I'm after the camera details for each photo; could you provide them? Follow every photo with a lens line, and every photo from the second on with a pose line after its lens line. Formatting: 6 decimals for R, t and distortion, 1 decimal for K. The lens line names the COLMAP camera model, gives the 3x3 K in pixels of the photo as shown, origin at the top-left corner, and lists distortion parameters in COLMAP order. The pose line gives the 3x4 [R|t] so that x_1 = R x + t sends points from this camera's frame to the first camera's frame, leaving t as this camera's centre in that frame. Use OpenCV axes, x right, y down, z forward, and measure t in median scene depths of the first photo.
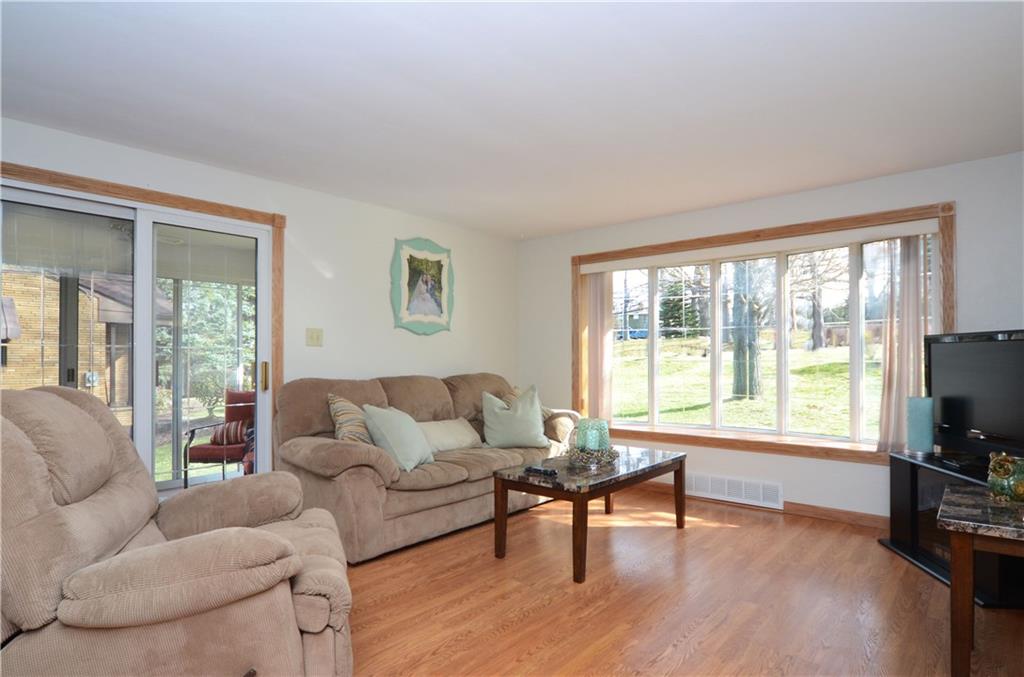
lens RADIAL K [[561.9, 0, 511.4], [0, 561.9, 351.7], [0, 0, 1]] dist [-0.015342, 0.000001]
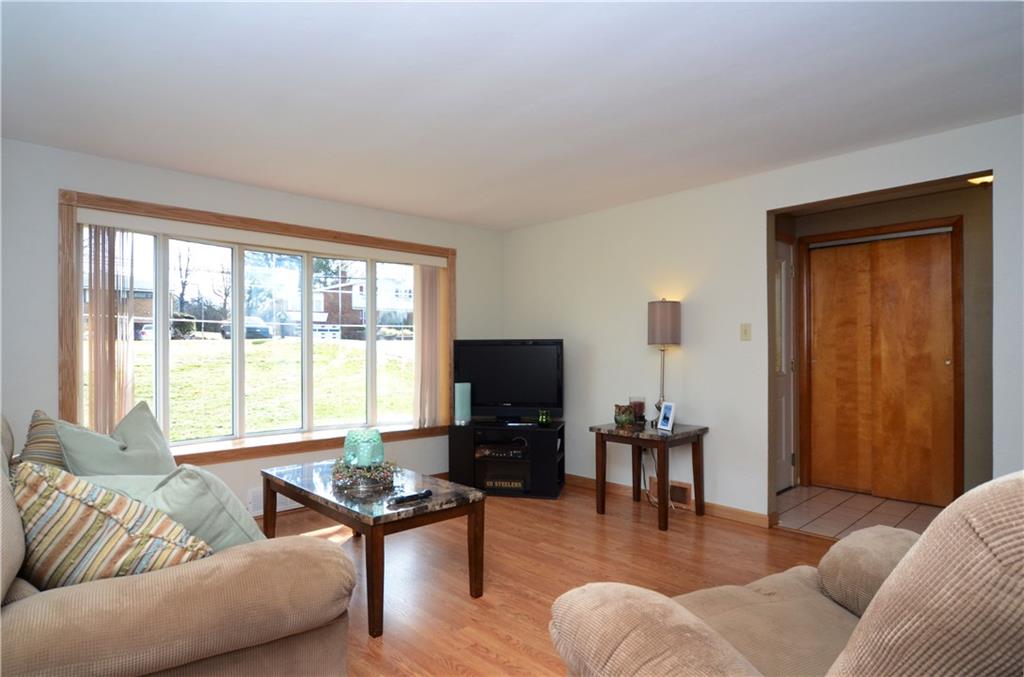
lens RADIAL K [[561.9, 0, 511.4], [0, 561.9, 351.7], [0, 0, 1]] dist [-0.015342, 0.000001]
pose [[0.106453, 0.005114, 0.994305, -0.657385], [-0.008712, 0.999953, -0.004210, 0.005423], [-0.994280, -0.008215, 0.106492, 0.690913]]
